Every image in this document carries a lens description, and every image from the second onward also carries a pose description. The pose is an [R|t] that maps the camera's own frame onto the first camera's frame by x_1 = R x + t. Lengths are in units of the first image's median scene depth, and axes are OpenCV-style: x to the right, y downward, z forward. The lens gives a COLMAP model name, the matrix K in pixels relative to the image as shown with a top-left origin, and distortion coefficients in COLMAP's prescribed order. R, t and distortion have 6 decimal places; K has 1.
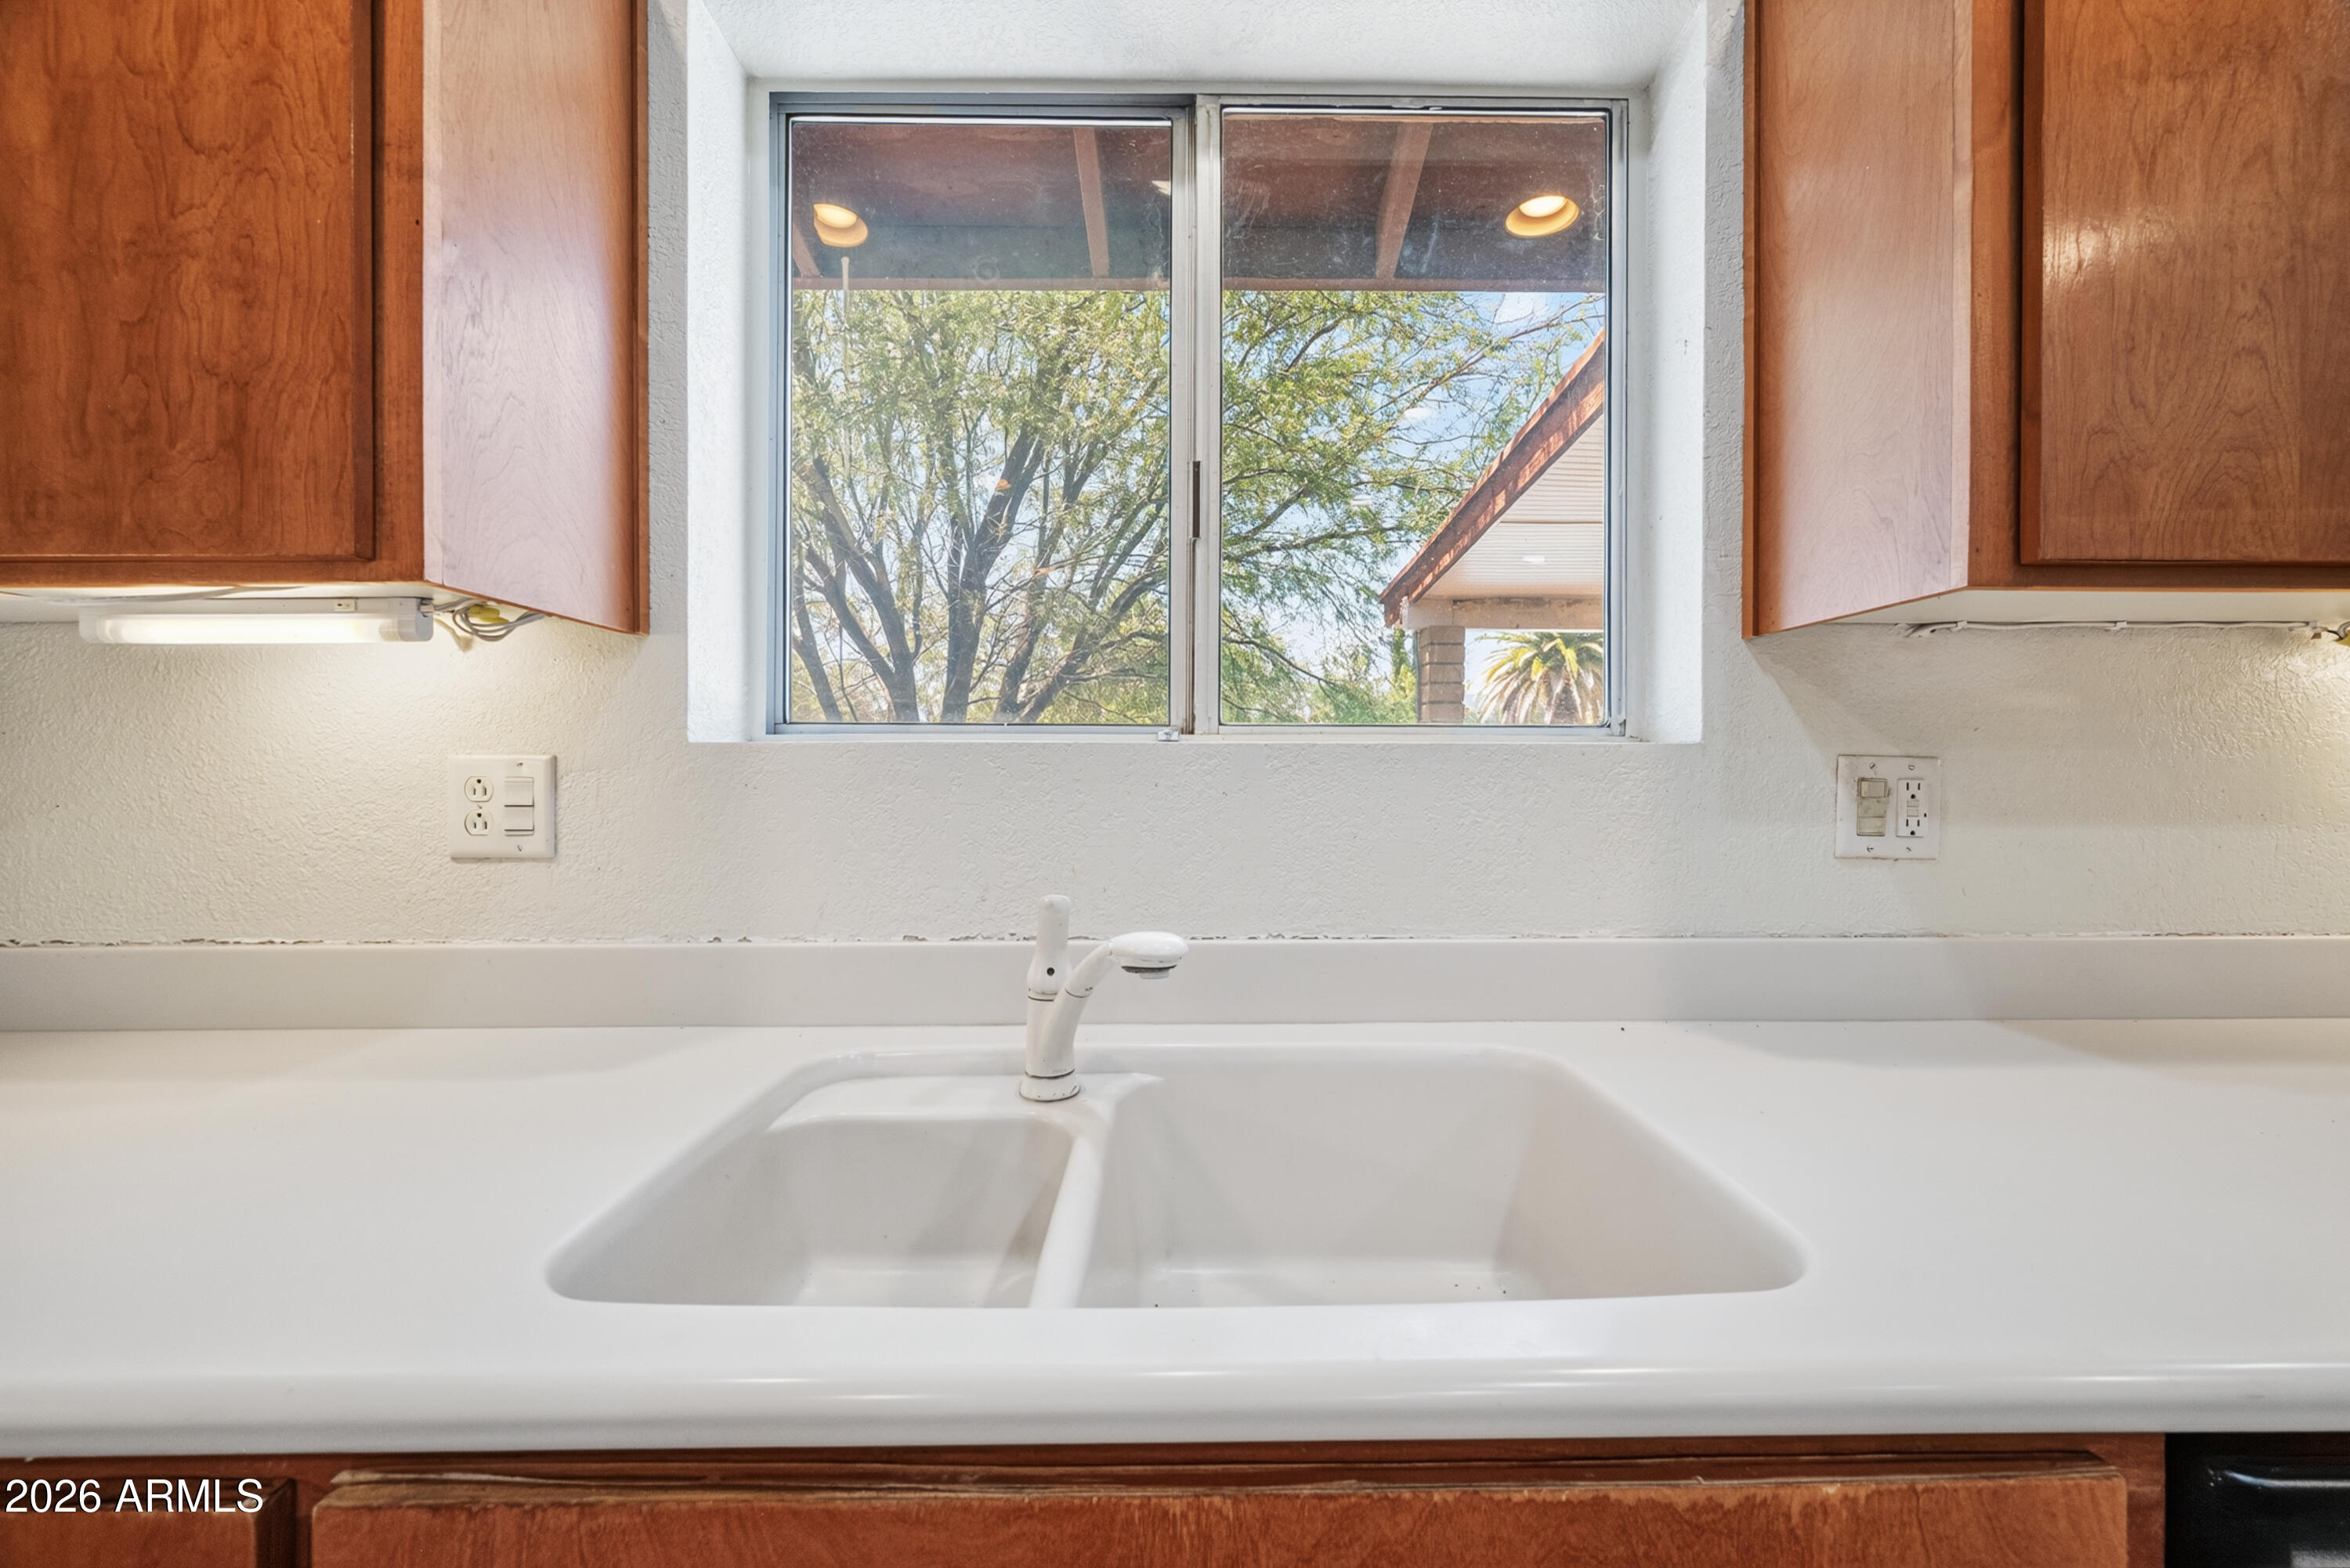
lens RADIAL K [[931.8, 0, 1179.2], [0, 931.8, 775.6], [0, 0, 1]] dist [-0.001178, 0.000384]
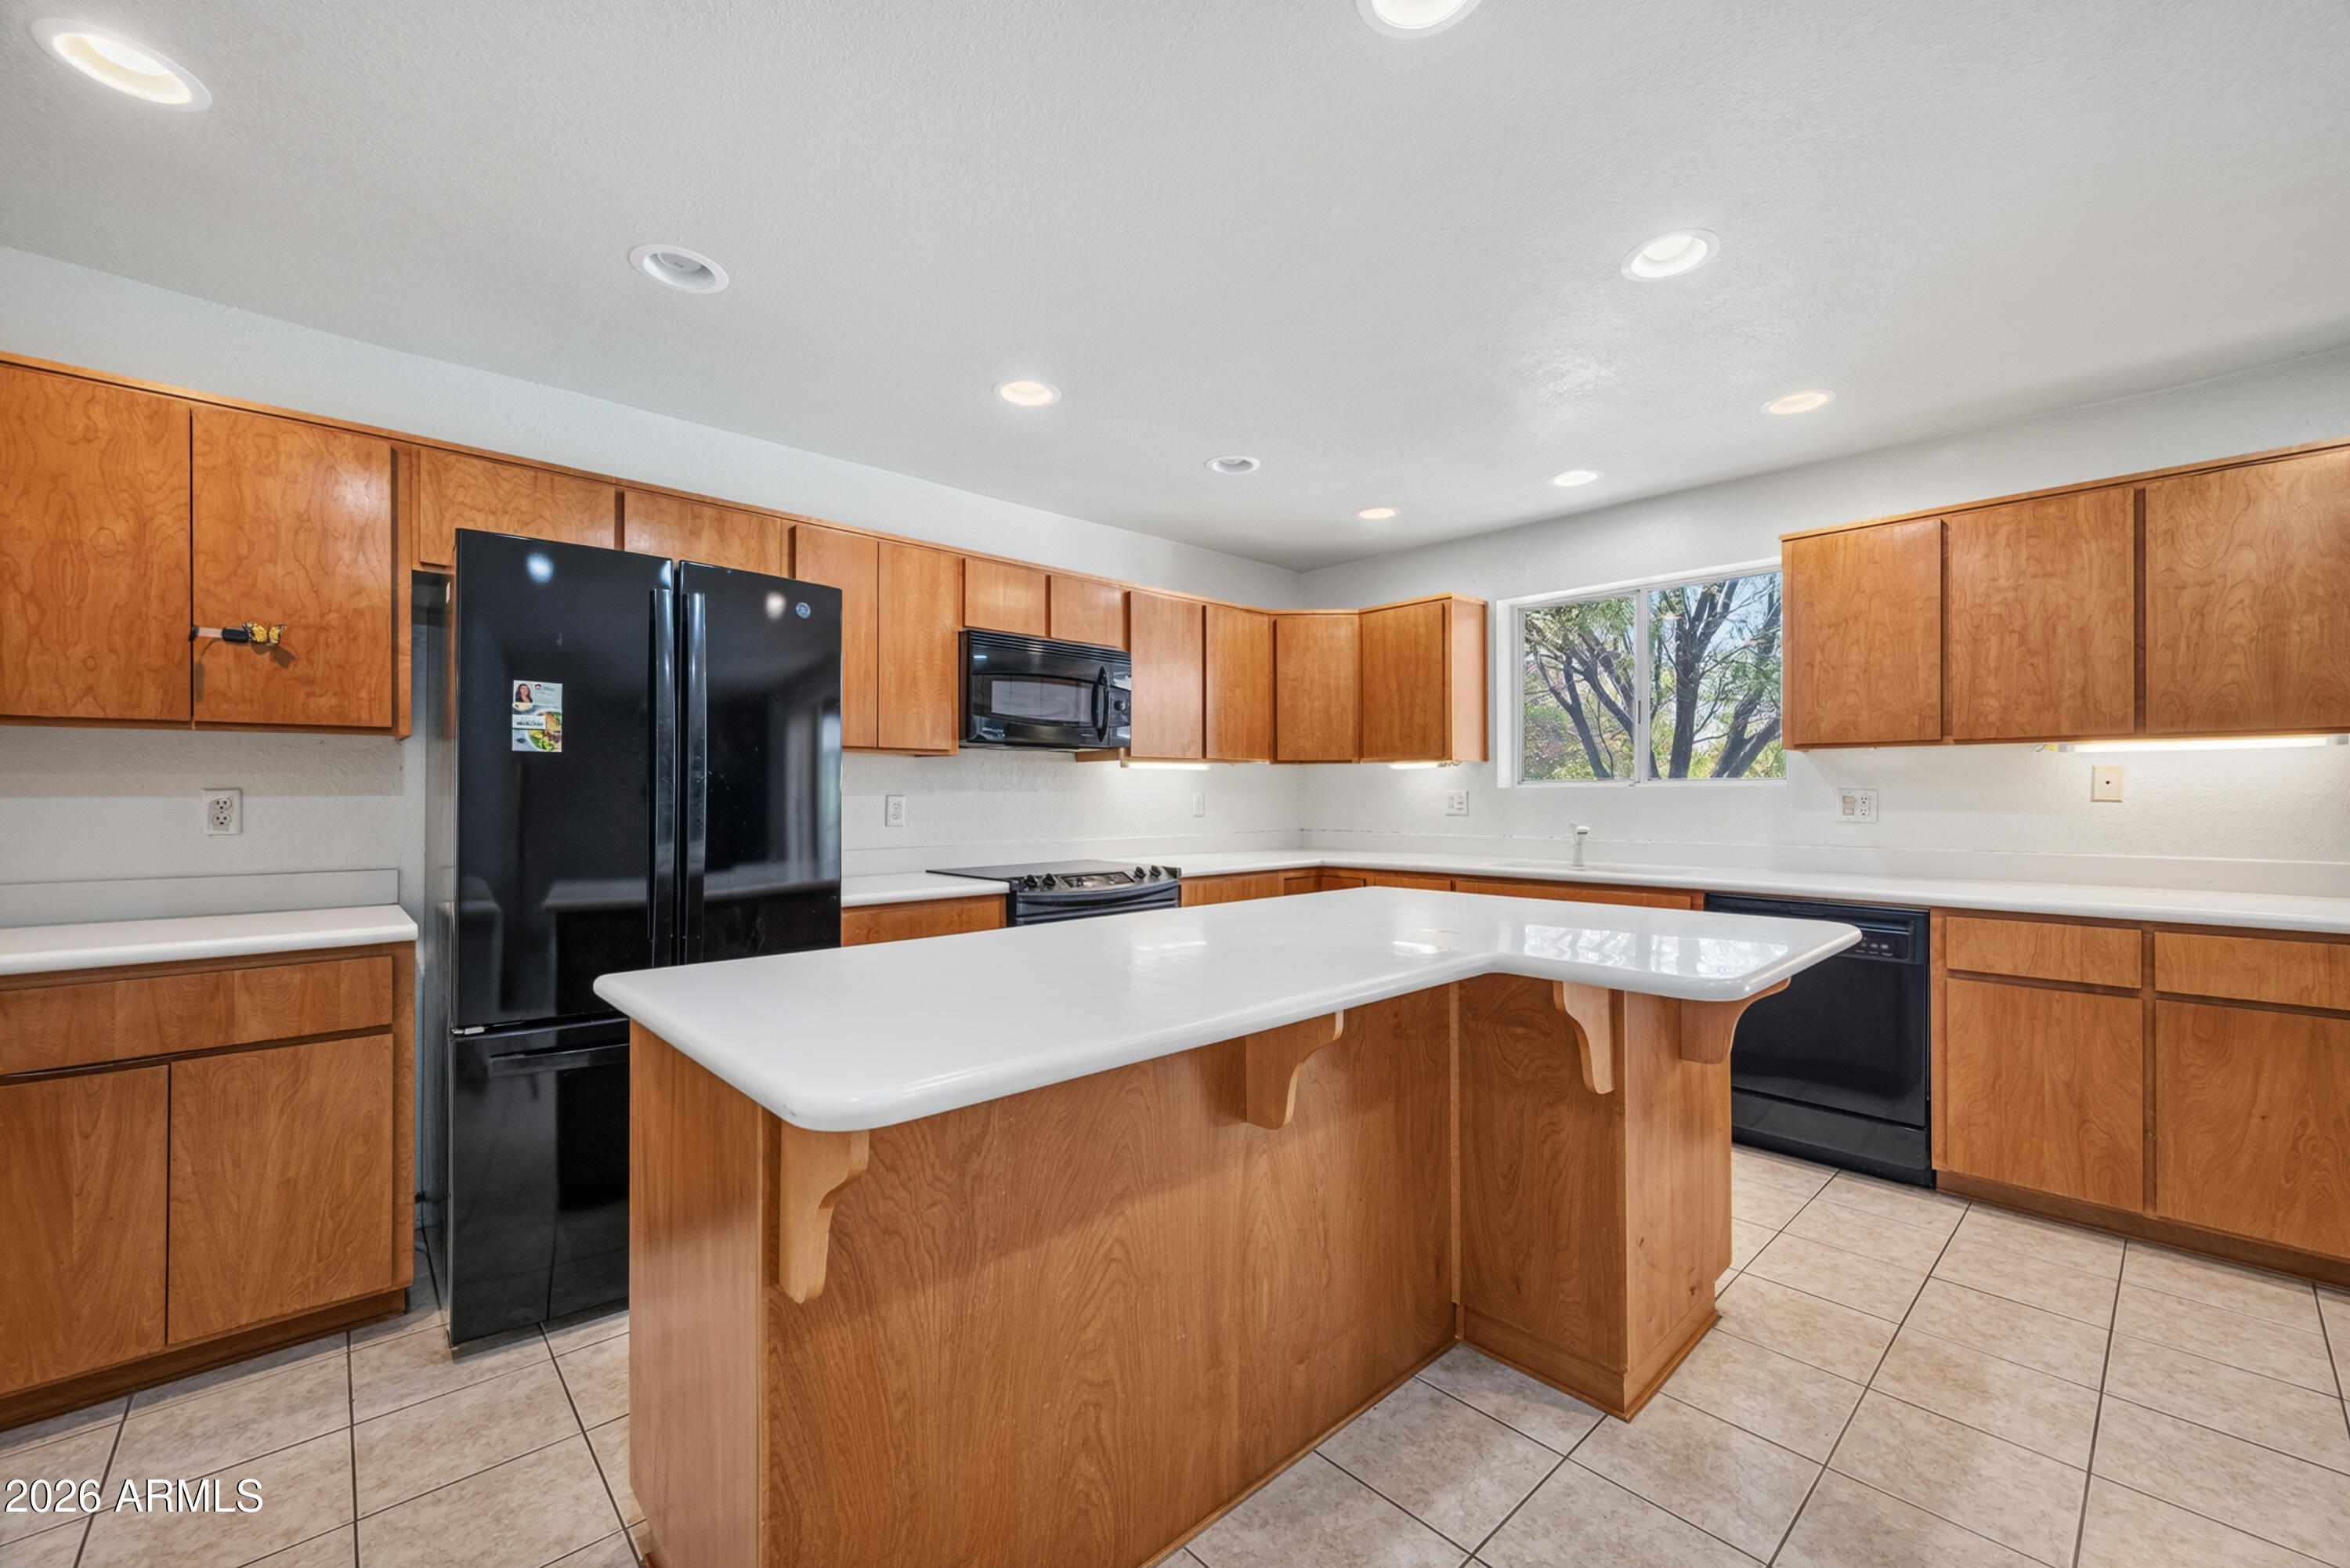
lens RADIAL K [[931.8, 0, 1186.8], [0, 931.8, 789.1], [0, 0, 1]] dist [-0.001178, 0.000384]
pose [[0.687380, -0.005518, -0.726277, 1.532419], [0.000246, 0.999973, -0.007364, 0.001075], [0.726298, 0.004883, 0.687363, -2.847529]]
